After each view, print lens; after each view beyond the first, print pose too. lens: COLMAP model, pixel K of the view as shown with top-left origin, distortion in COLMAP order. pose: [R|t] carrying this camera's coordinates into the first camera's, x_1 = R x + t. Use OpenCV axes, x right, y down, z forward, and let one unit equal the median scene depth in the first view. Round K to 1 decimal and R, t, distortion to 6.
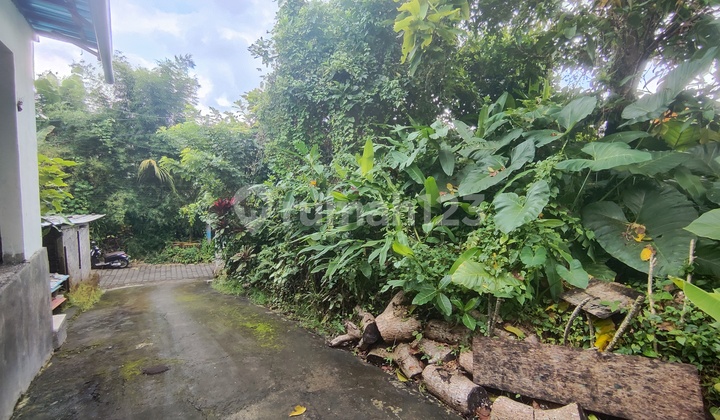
lens RADIAL K [[341.9, 0, 359.5], [0, 341.9, 211.6], [0, 0, 1]] dist [0.002634, 0.001598]
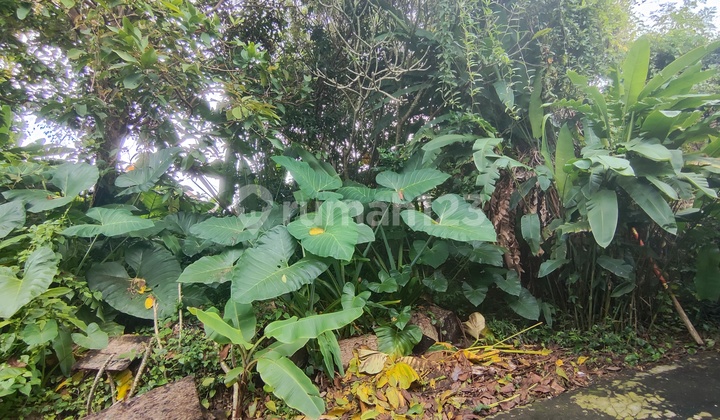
lens RADIAL K [[341.9, 0, 359.4], [0, 341.9, 212.6], [0, 0, 1]] dist [0.002634, 0.001598]
pose [[0.258969, 0.029902, 0.965423, -0.144472], [0.121765, 0.990536, -0.063343, -0.022509], [-0.958180, 0.133958, 0.252877, -0.061222]]
